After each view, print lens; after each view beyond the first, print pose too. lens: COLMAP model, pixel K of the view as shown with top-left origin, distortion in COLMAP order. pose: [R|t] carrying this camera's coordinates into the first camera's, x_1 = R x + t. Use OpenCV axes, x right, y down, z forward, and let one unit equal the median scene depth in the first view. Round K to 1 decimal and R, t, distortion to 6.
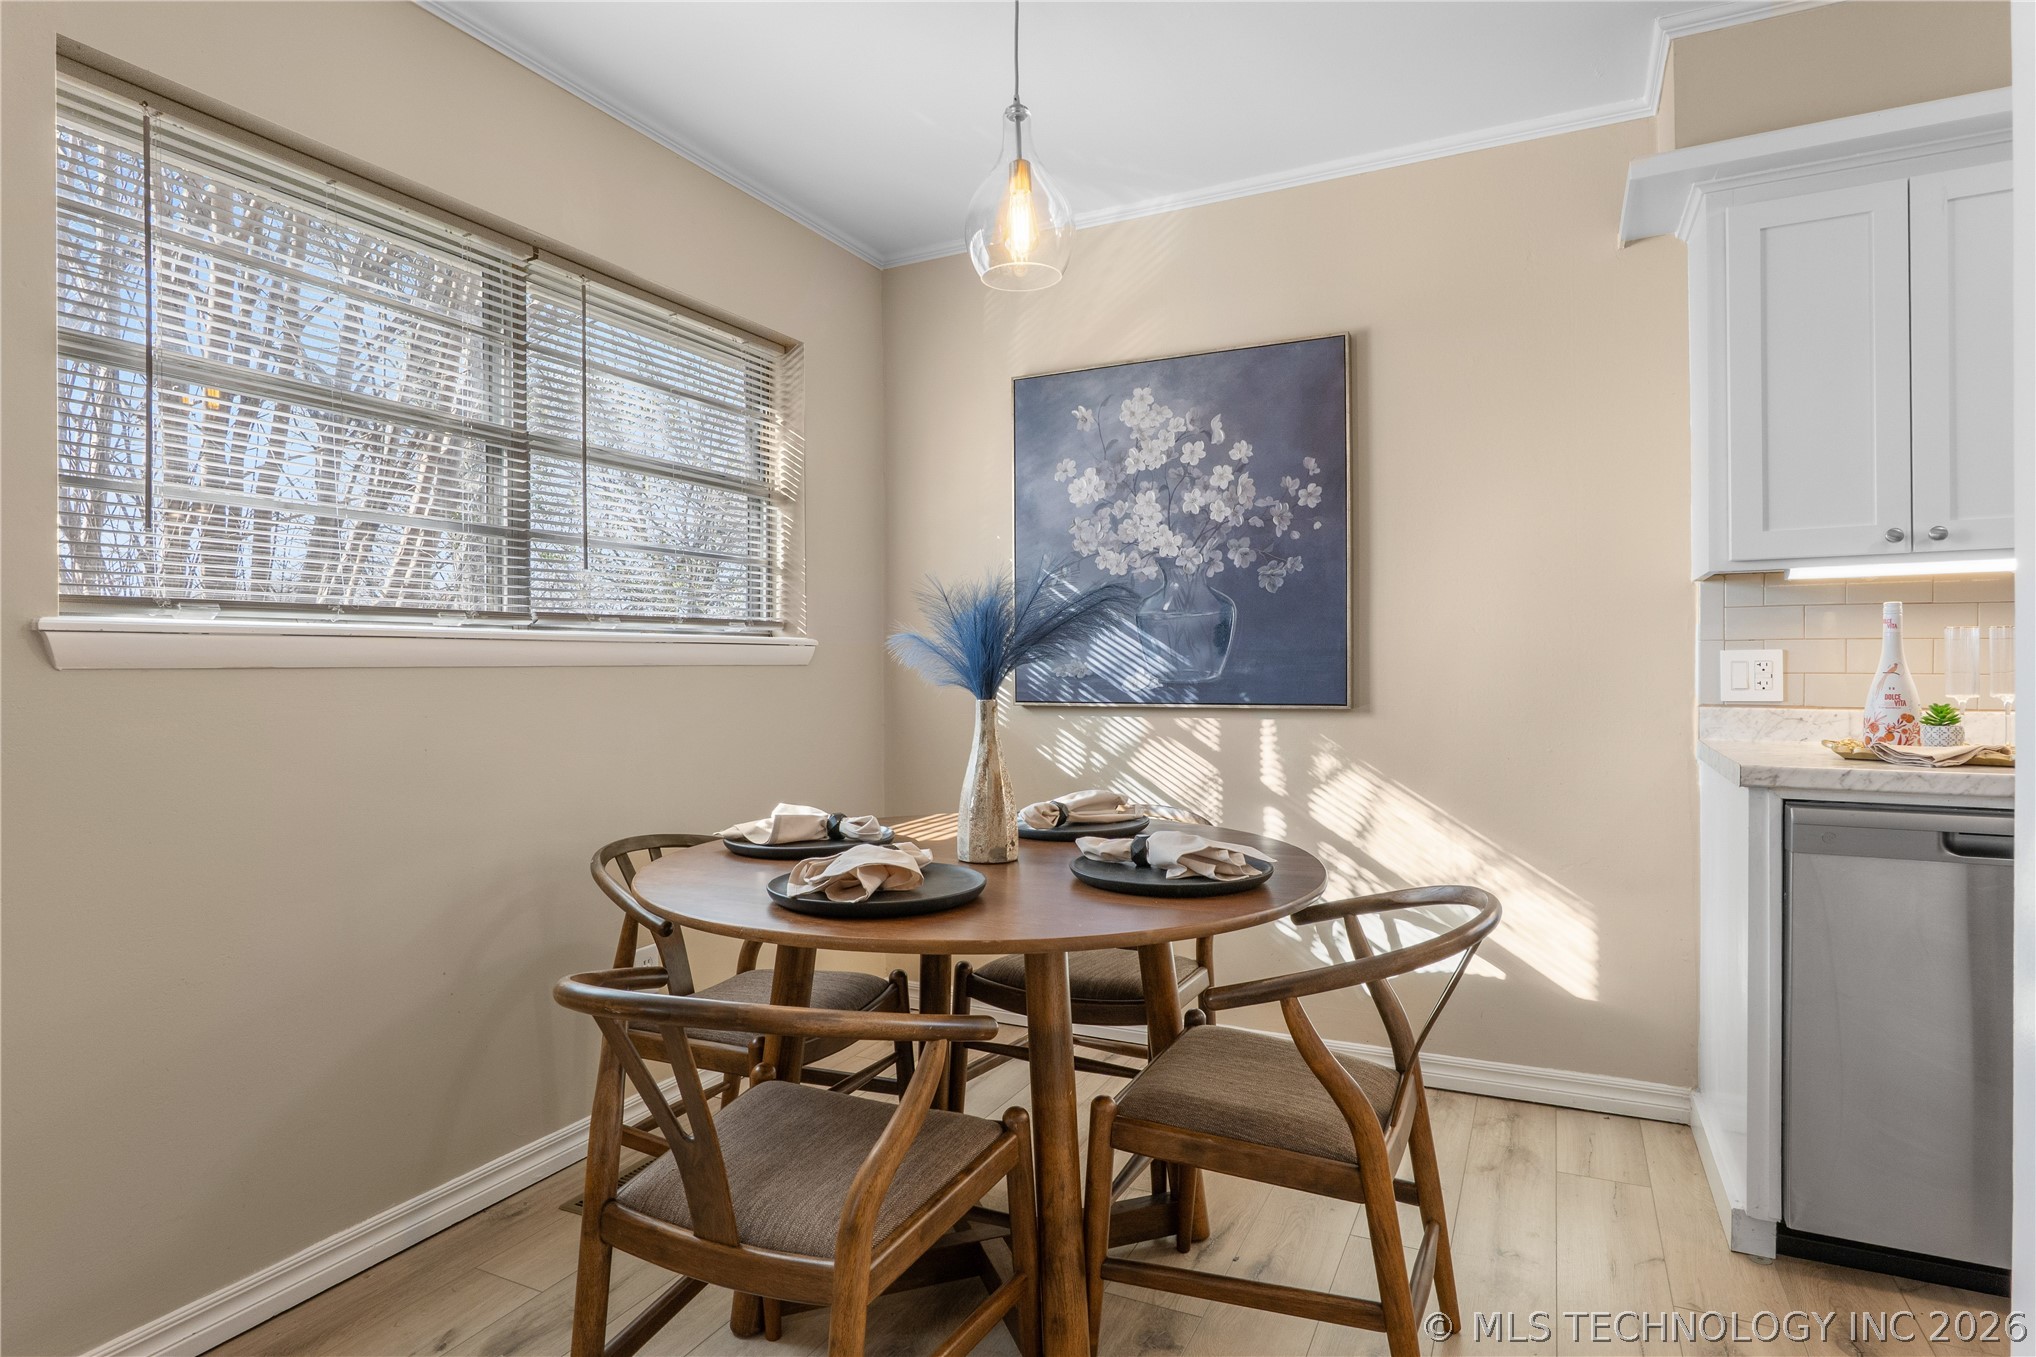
lens RADIAL K [[1082.4, 0, 1031.1], [0, 1082.4, 660.9], [0, 0, 1]] dist [-0.017427, 0.008055]
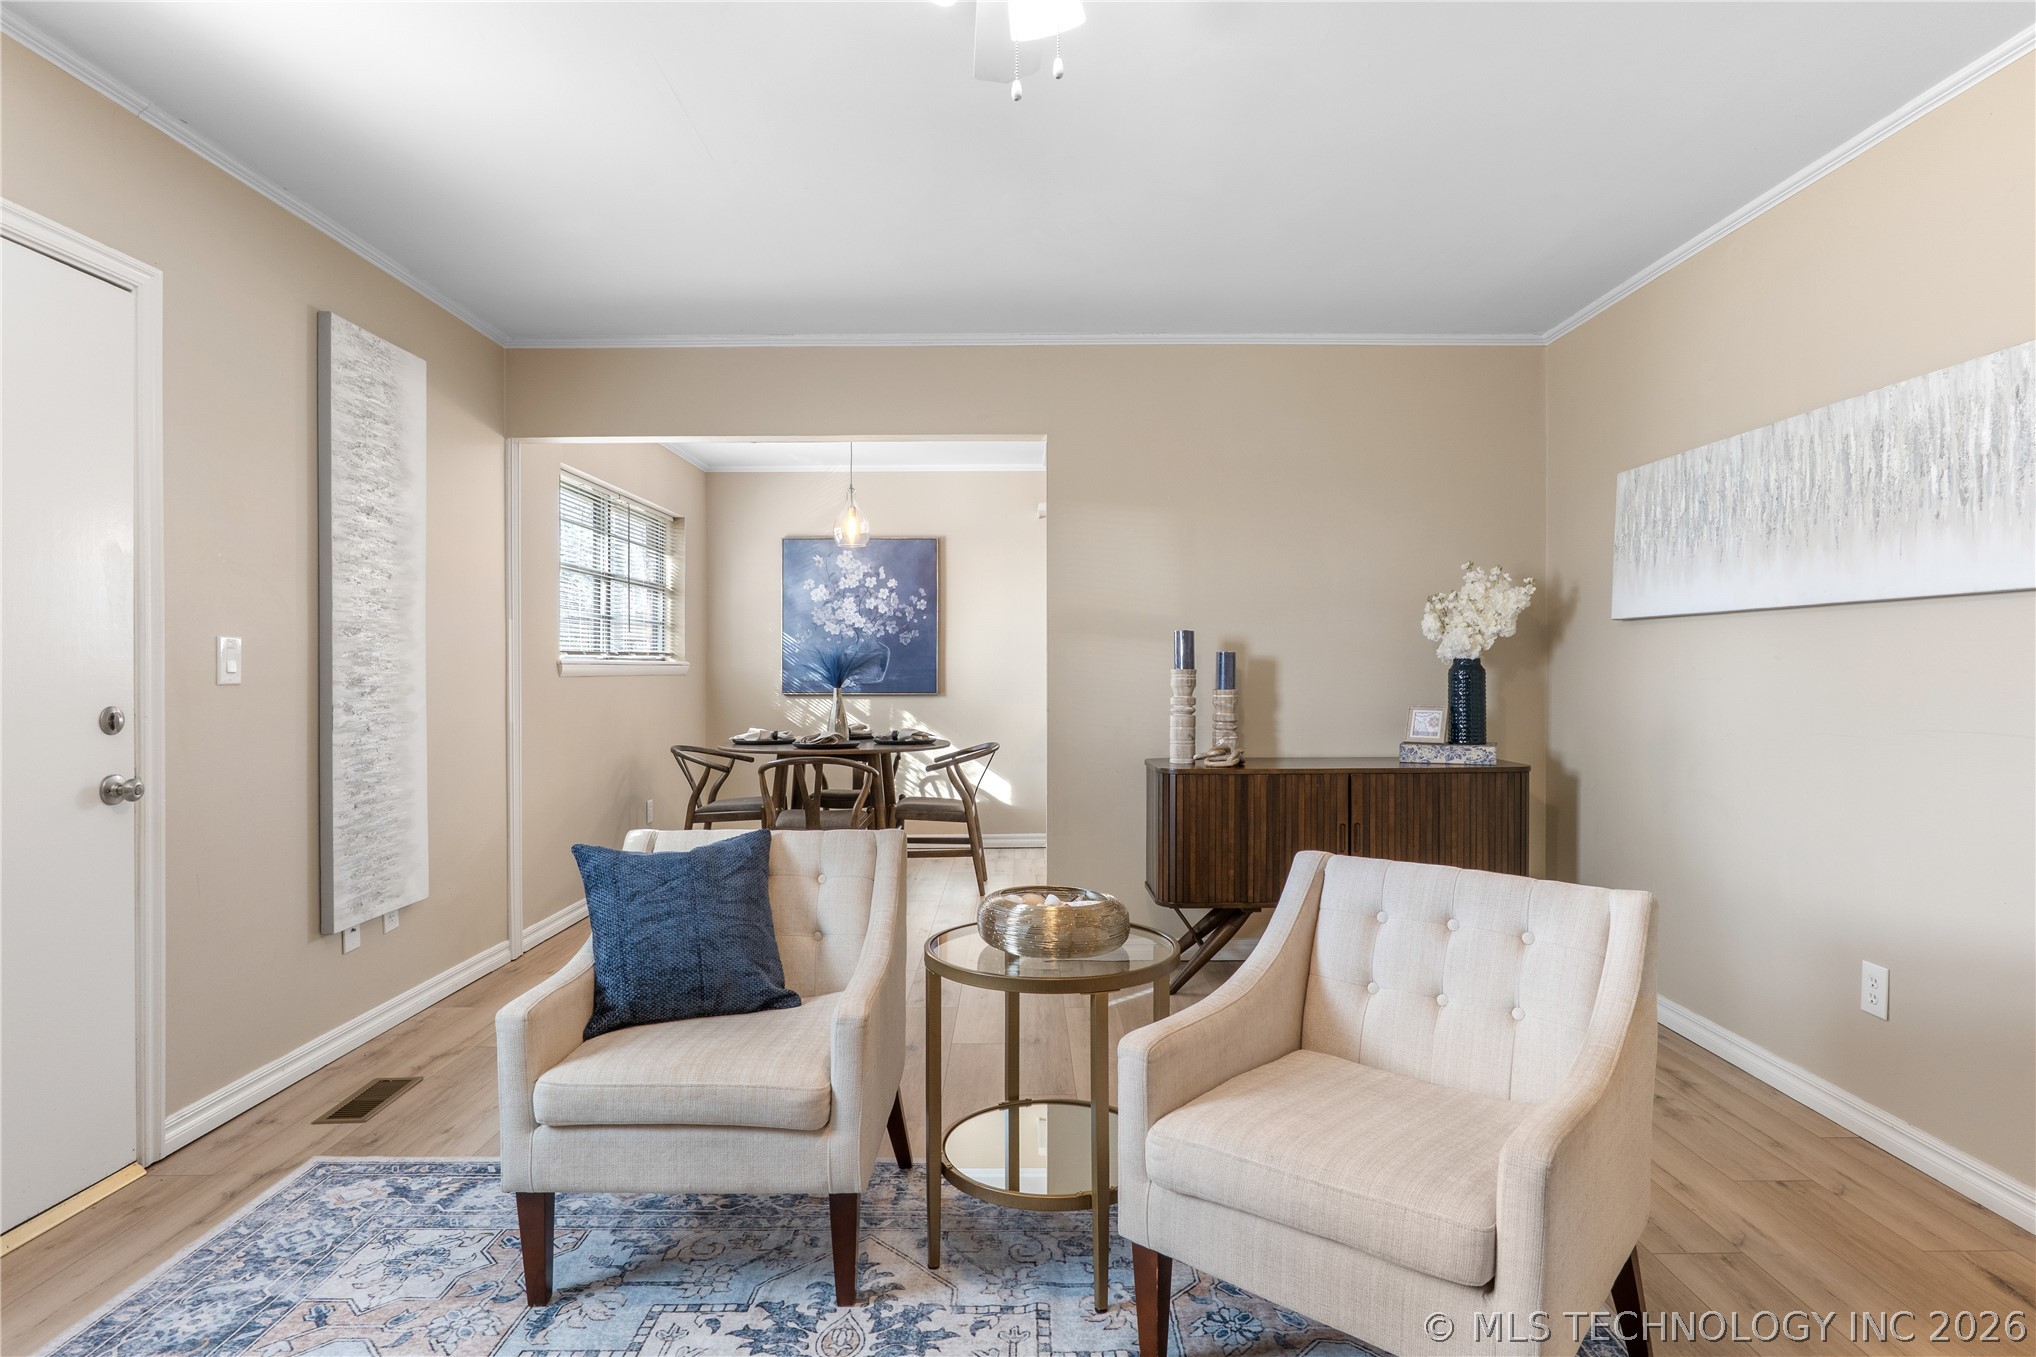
lens RADIAL K [[1082.4, 0, 1021.6], [0, 1082.4, 680.6], [0, 0, 1]] dist [-0.017427, 0.008055]
pose [[0.893554, 0.002672, 0.448948, -0.604680], [-0.007618, 0.999929, 0.009210, -0.009193], [-0.448891, -0.011649, 0.893511, -1.209444]]
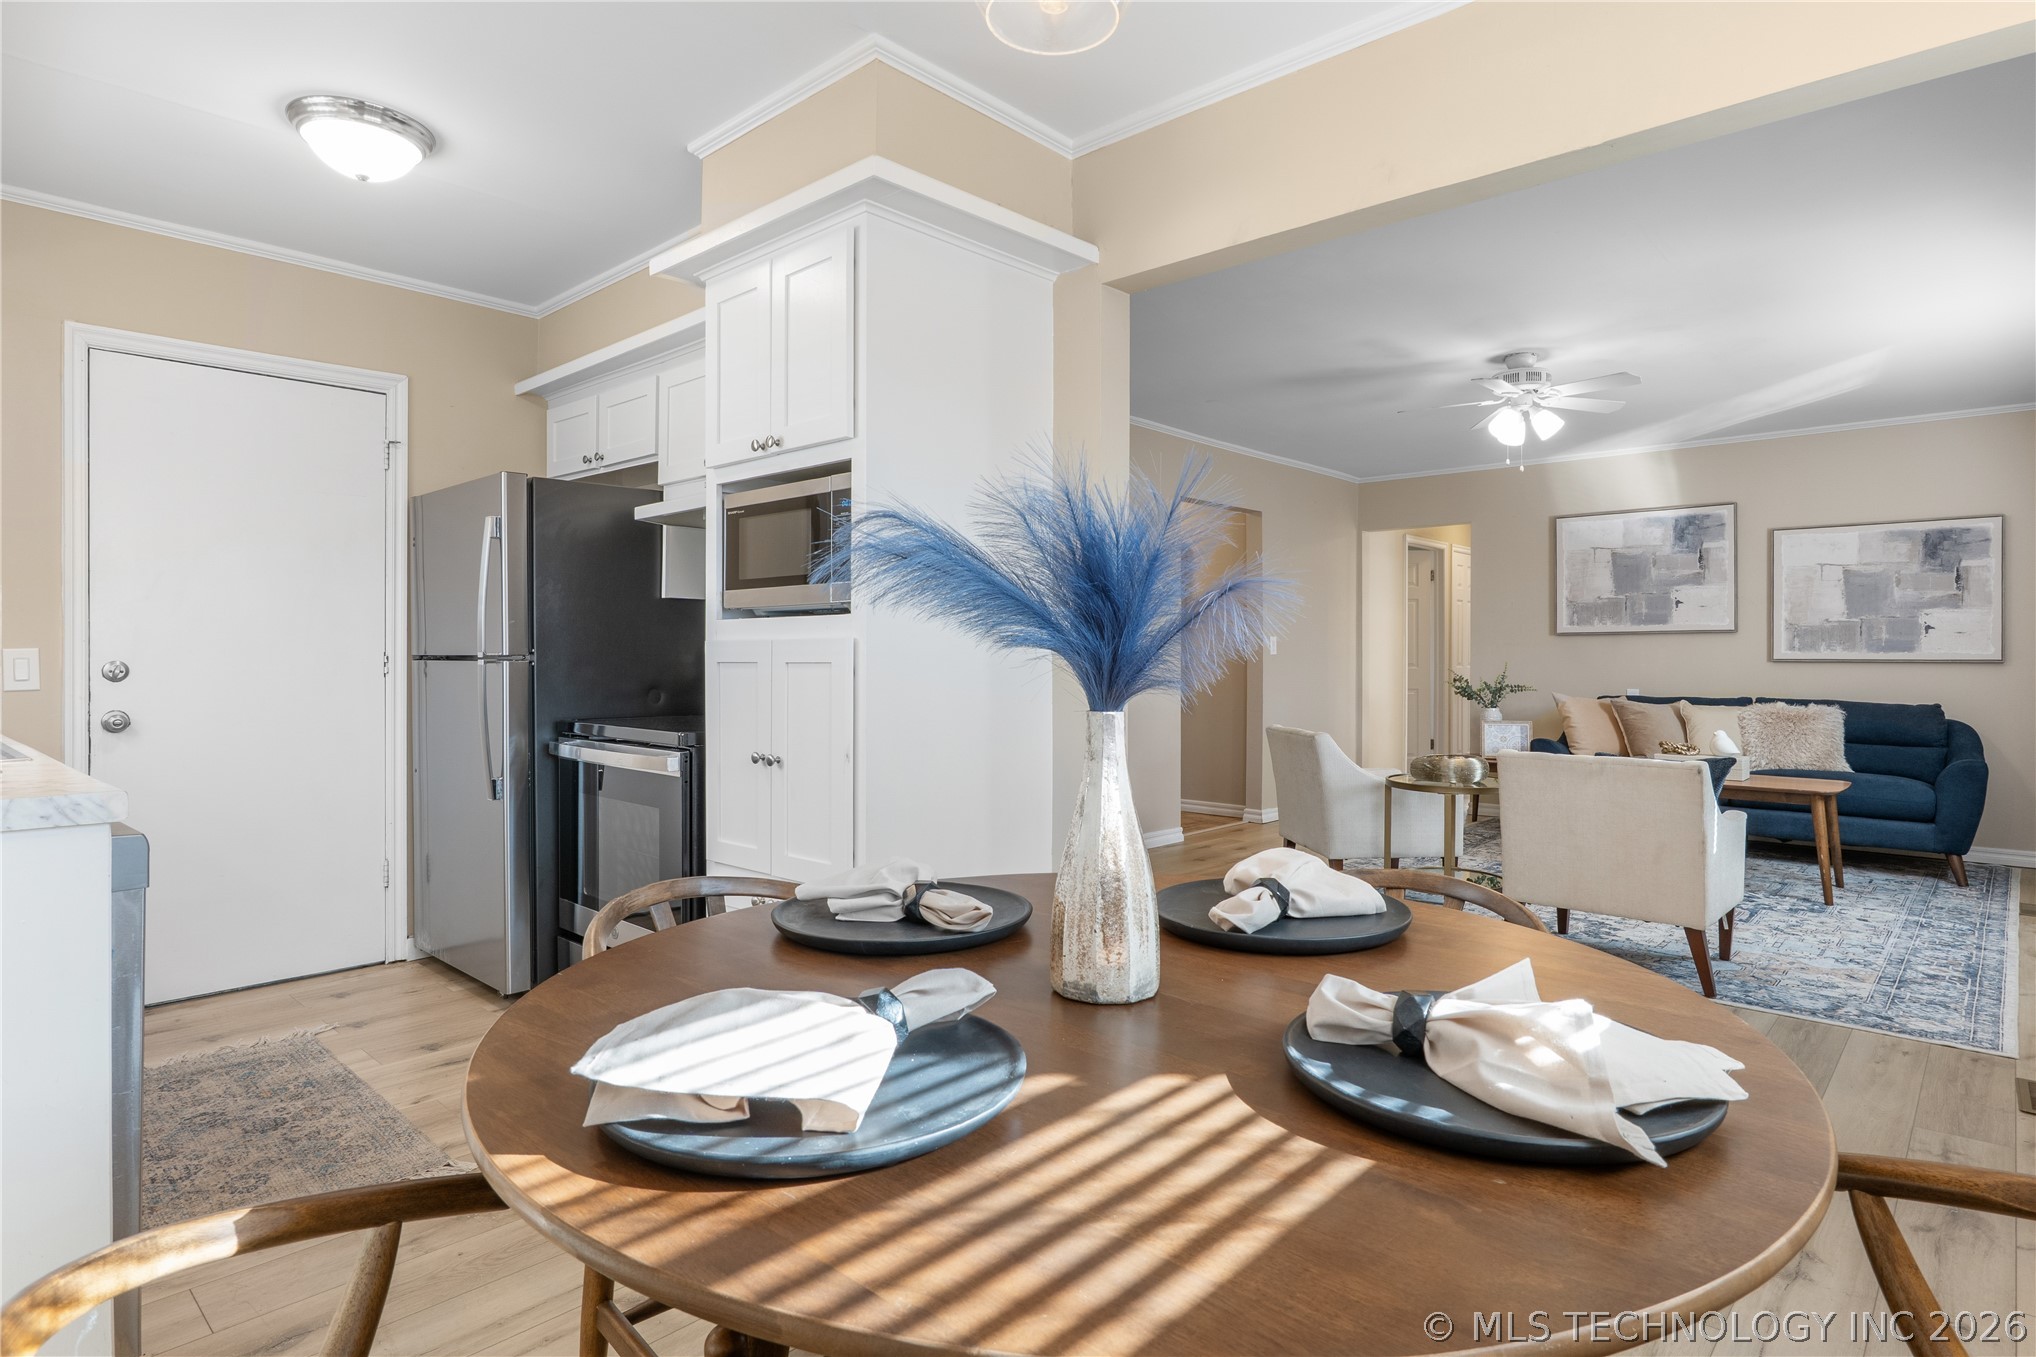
lens RADIAL K [[1082.4, 0, 1037.4], [0, 1082.4, 661.1], [0, 0, 1]] dist [-0.017427, 0.008055]
pose [[-0.963055, 0.004529, 0.269268, -0.106986], [0.005272, 0.999984, 0.002036, 0.005106], [-0.269254, 0.003380, -0.963063, 1.040908]]
